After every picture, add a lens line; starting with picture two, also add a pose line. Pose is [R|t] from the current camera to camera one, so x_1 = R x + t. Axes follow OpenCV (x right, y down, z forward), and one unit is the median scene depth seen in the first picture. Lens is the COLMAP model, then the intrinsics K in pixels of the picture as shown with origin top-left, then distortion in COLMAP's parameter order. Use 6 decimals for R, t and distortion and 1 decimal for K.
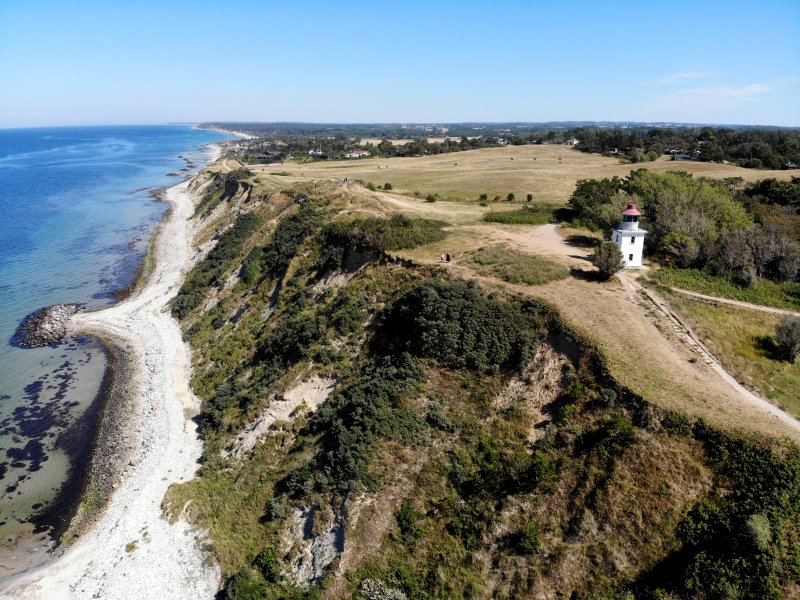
lens RADIAL K [[574.4, 0, 399.0], [0, 574.4, 299.6], [0, 0, 1]] dist [-0.050631, -0.021957]
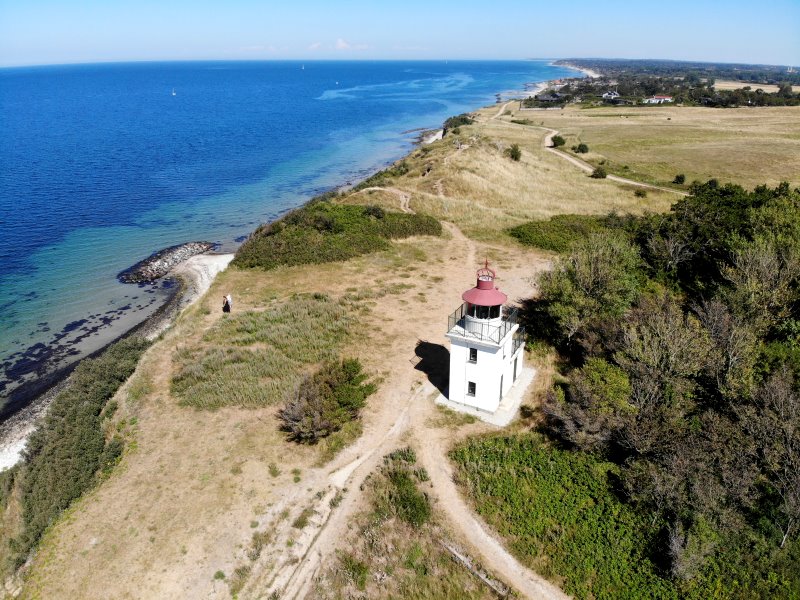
lens RADIAL K [[574.4, 0, 399.9], [0, 574.4, 302.1], [0, 0, 1]] dist [-0.050631, -0.021957]
pose [[0.825202, 0.208558, -0.524924, 0.106009], [-0.152261, 0.977069, 0.148839, -0.036076], [0.543928, -0.042897, 0.838035, 0.113934]]
